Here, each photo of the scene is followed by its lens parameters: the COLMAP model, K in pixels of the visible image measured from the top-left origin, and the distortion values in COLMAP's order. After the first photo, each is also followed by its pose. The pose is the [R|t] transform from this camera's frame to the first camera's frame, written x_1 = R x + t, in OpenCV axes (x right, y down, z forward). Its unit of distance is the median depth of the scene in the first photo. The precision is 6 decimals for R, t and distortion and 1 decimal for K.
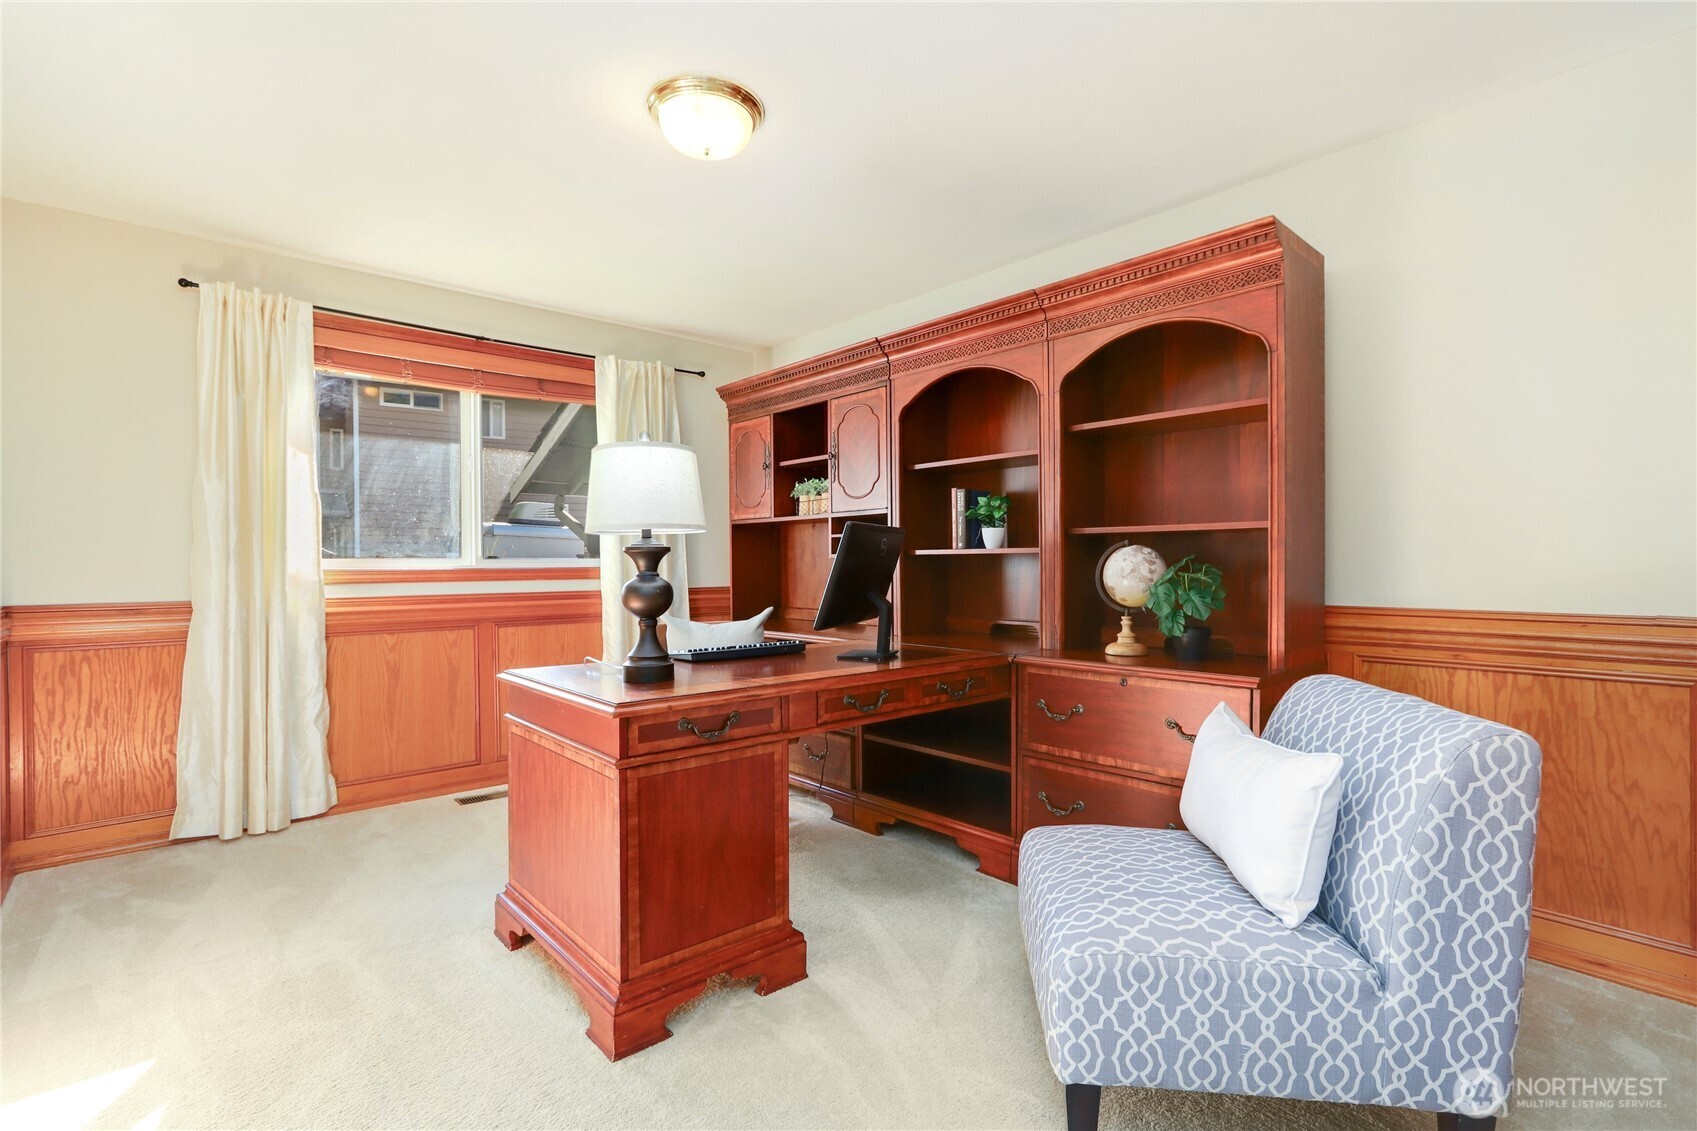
lens RADIAL K [[767.1, 0, 845.2], [0, 767.1, 563.9], [0, 0, 1]] dist [-0.036590, 0.009648]
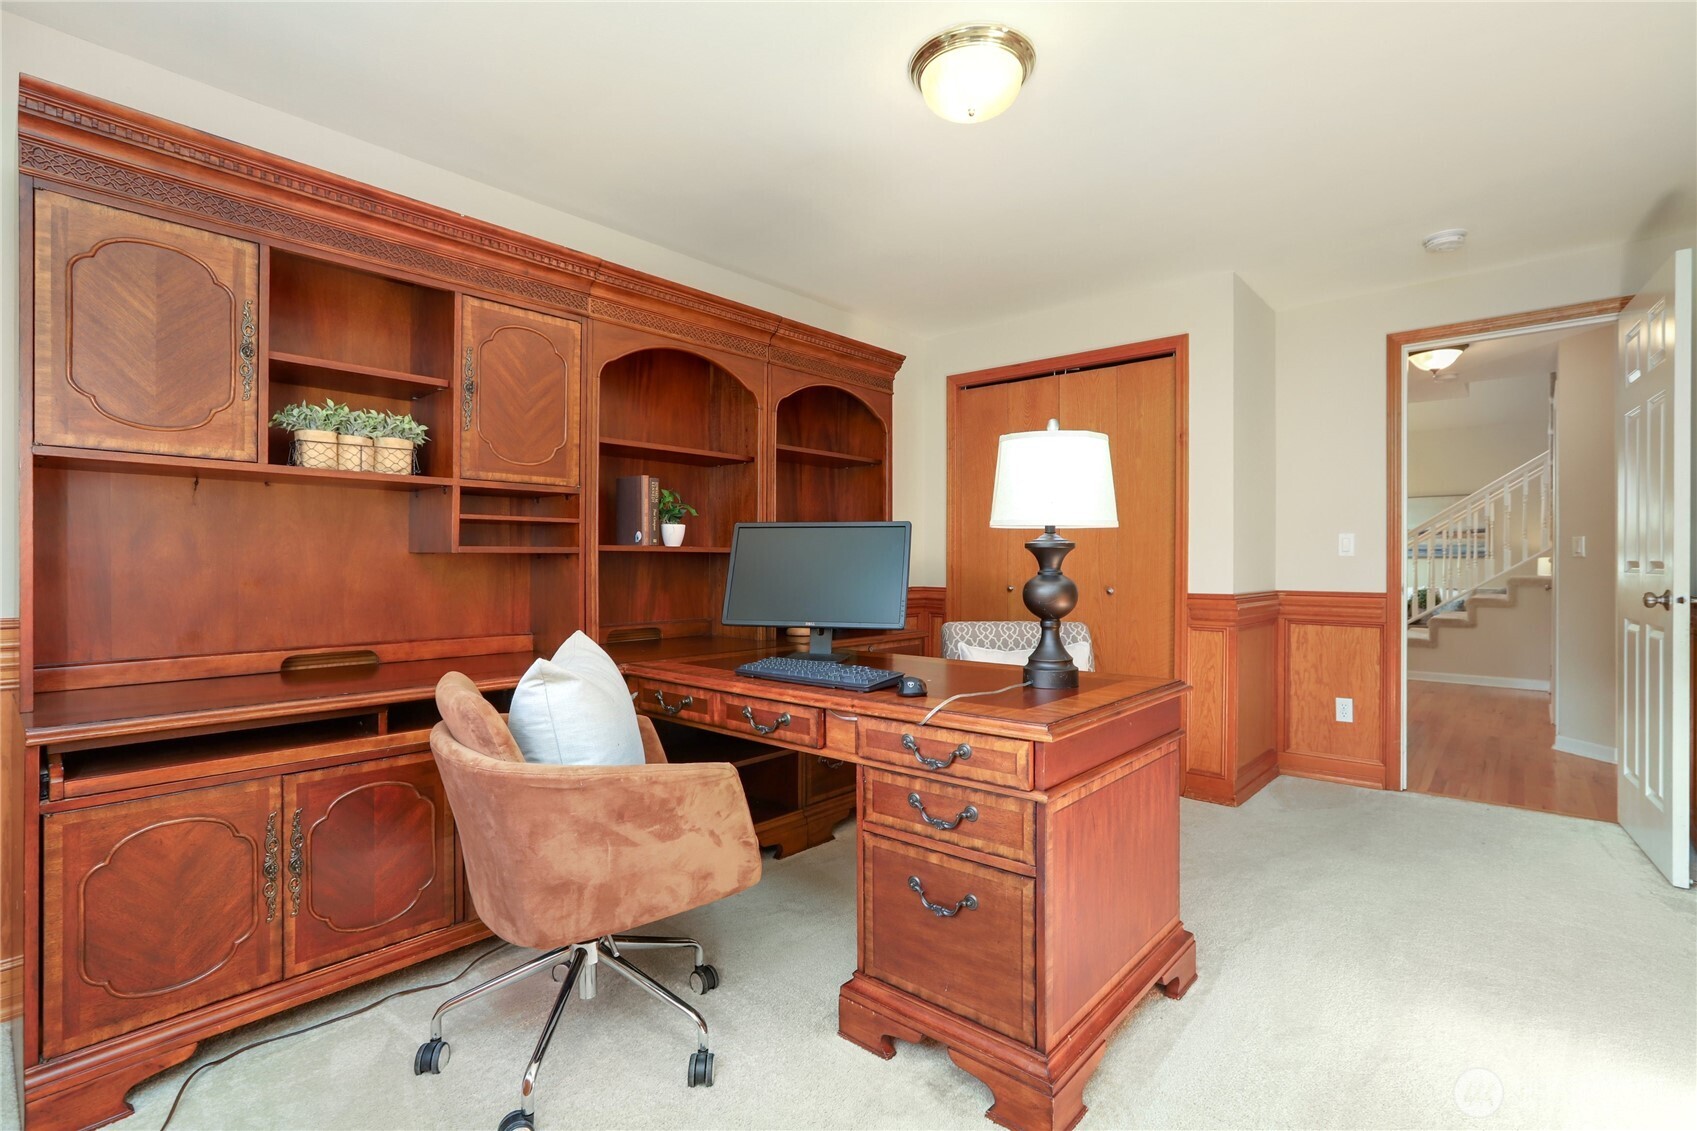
lens RADIAL K [[767.1, 0, 846.4], [0, 767.1, 563.7], [0, 0, 1]] dist [-0.036590, 0.009648]
pose [[-0.105831, -0.001263, 0.994383, -0.676943], [0.000472, 0.999999, 0.001320, 0.000786], [-0.994384, 0.000609, -0.105830, 0.787034]]
